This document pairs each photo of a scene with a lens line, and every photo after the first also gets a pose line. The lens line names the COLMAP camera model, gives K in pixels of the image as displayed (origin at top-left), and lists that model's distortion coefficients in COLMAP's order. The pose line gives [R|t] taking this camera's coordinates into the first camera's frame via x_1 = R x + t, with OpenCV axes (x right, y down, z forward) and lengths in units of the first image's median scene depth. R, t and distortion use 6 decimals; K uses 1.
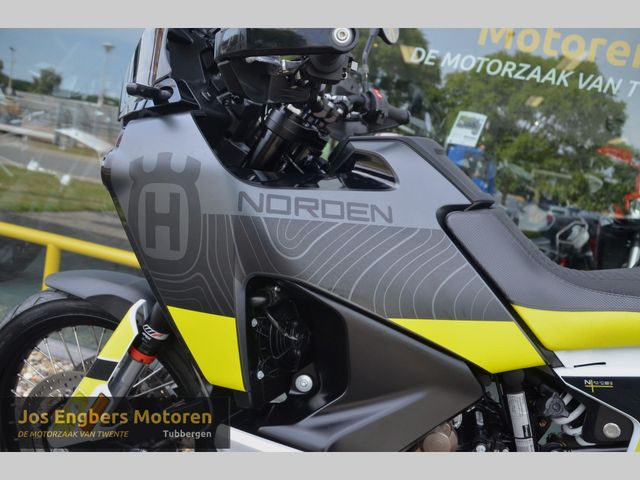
lens RADIAL K [[562.6, 0, 331.4], [0, 562.6, 243.7], [0, 0, 1]] dist [-0.077773, 0.012057]
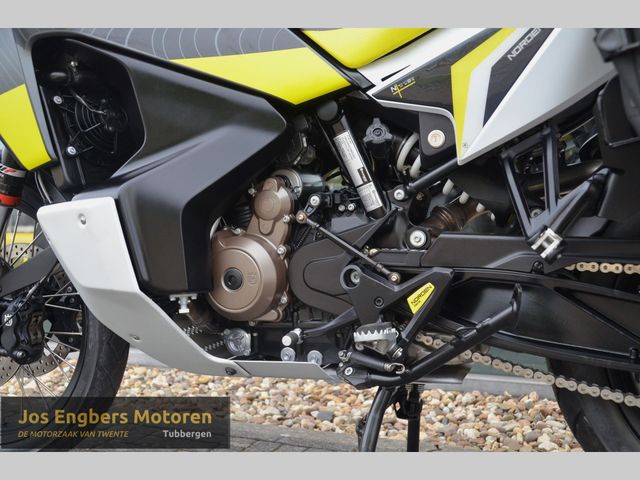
lens RADIAL K [[682.6, 0, 332.6], [0, 682.6, 244.5], [0, 0, 1]] dist [-0.041264, 0.212982]
pose [[0.970271, -0.178128, -0.163841, 0.502489], [0.158882, 0.979481, -0.123988, 0.626678], [0.182565, 0.094271, 0.978664, -0.108840]]
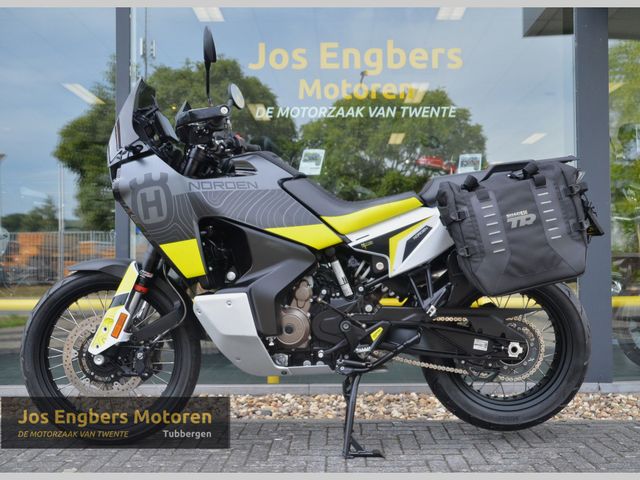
lens RADIAL K [[707.1, 0, 335.9], [0, 707.1, 247.4], [0, 0, 1]] dist [-0.054247, 0.031882]
pose [[0.962262, -0.180392, 0.203742, -0.198156], [0.206934, 0.971290, -0.117361, 0.560216], [-0.176722, 0.155094, 0.971965, -1.653962]]
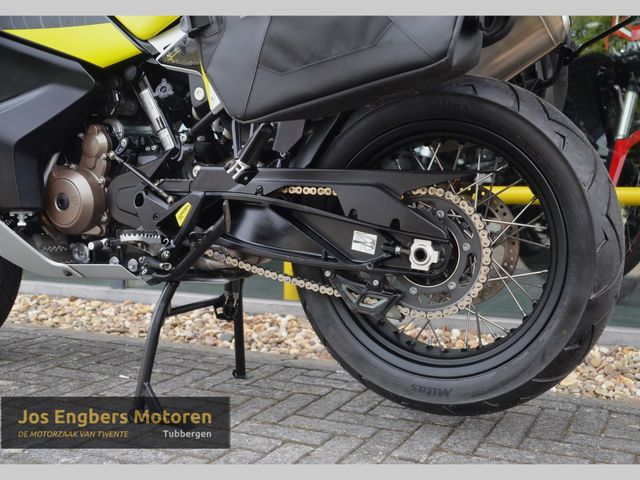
lens RADIAL K [[705.6, 0, 338.4], [0, 705.6, 241.7], [0, 0, 1]] dist [-0.012279, 0.264471]
pose [[0.954724, -0.157605, -0.252315, 1.141074], [0.136686, 0.985705, -0.098506, 0.852584], [0.264233, 0.059559, 0.962618, -0.372474]]
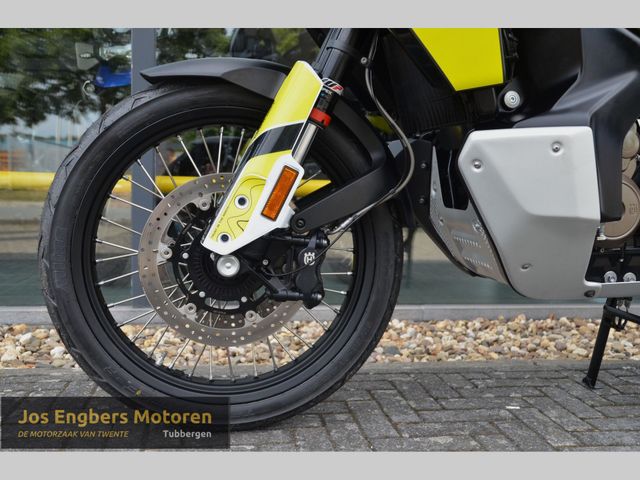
lens RADIAL K [[674.2, 0, 333.2], [0, 674.2, 245.2], [0, 0, 1]] dist [-0.093751, 0.251933]
pose [[0.916708, -0.184942, 0.354178, -0.860967], [0.185586, 0.982091, 0.032476, 0.432216], [-0.353841, 0.035960, 0.934614, 0.014586]]
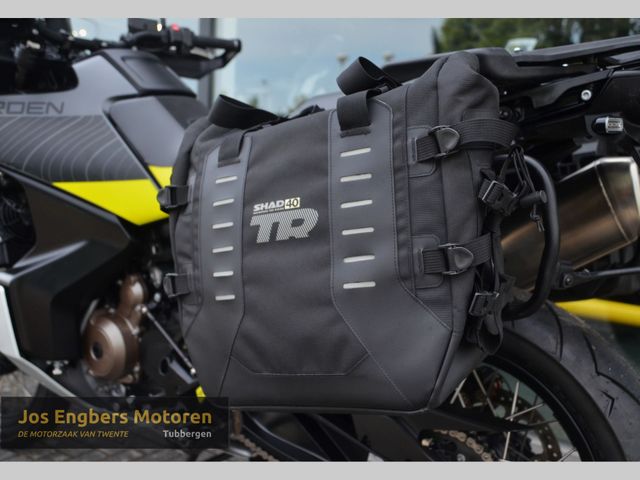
lens RADIAL K [[705.6, 0, 338.4], [0, 705.6, 241.7], [0, 0, 1]] dist [-0.012279, 0.264471]
pose [[0.903487, -0.082642, -0.420573, 1.336411], [0.058198, 0.995802, -0.070651, 0.407192], [0.424646, 0.039356, 0.904504, -0.209146]]
